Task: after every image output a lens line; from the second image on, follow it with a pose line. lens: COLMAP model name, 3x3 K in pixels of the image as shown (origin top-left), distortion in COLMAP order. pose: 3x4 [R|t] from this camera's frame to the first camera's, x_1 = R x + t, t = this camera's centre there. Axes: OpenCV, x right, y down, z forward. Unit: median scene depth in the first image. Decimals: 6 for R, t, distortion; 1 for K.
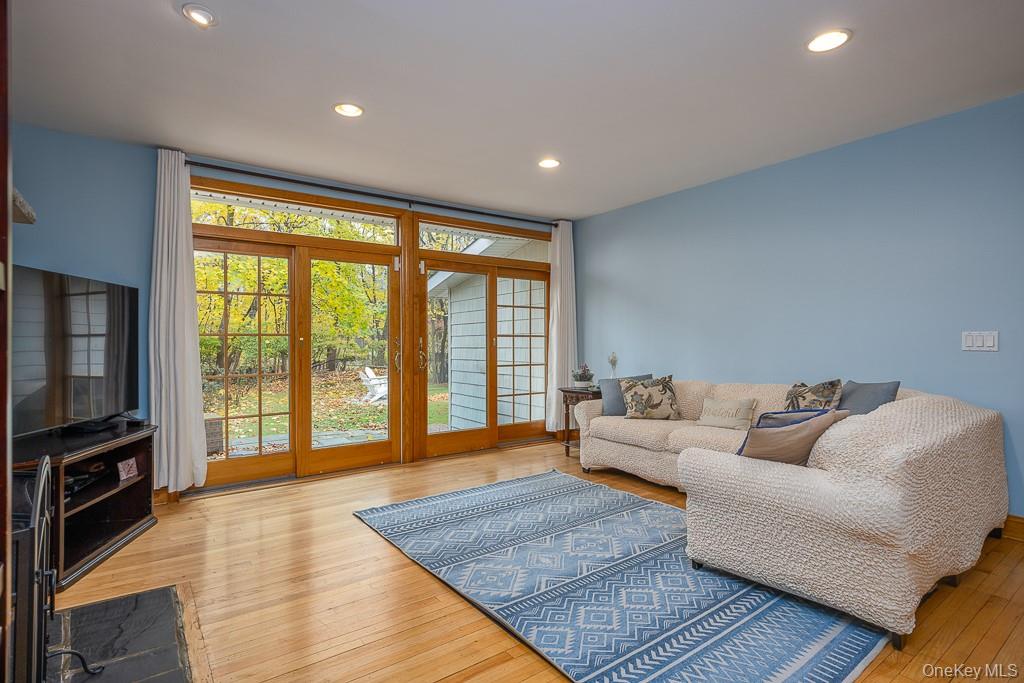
lens RADIAL K [[511.5, 0, 509.4], [0, 511.5, 336.4], [0, 0, 1]] dist [-0.000250, -0.000033]
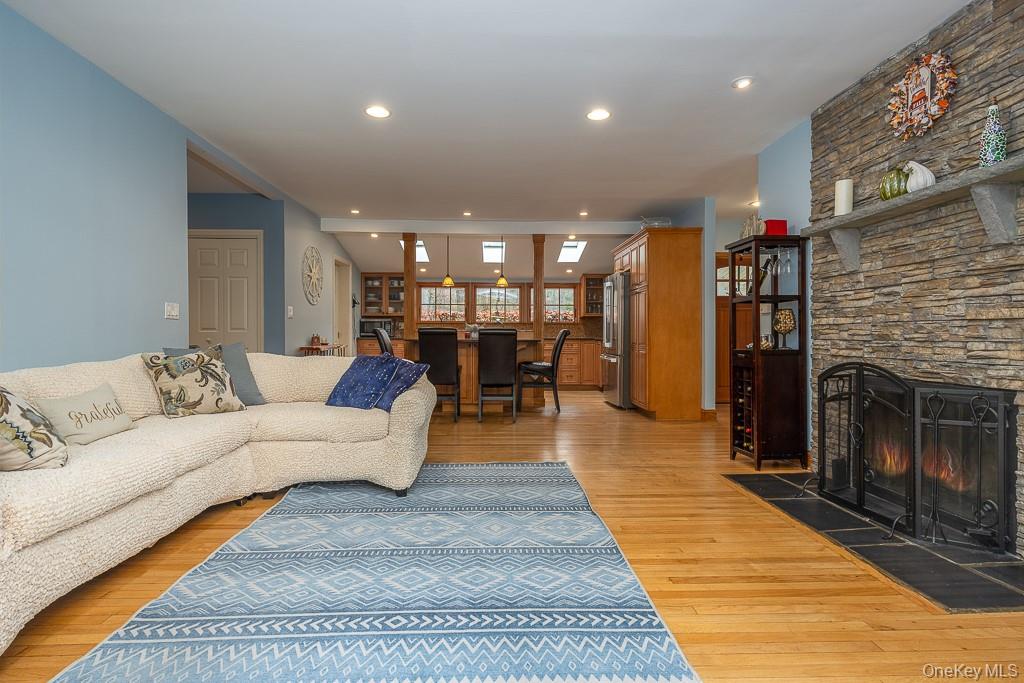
lens RADIAL K [[535.3, 0, 505.0], [0, 535.3, 340.6], [0, 0, 1]] dist [-0.001559, -0.000304]
pose [[-0.825646, -0.003223, 0.564180, -0.437428], [-0.001047, 0.999991, 0.004180, 0.071887], [-0.564188, 0.002861, -0.825641, 1.565342]]
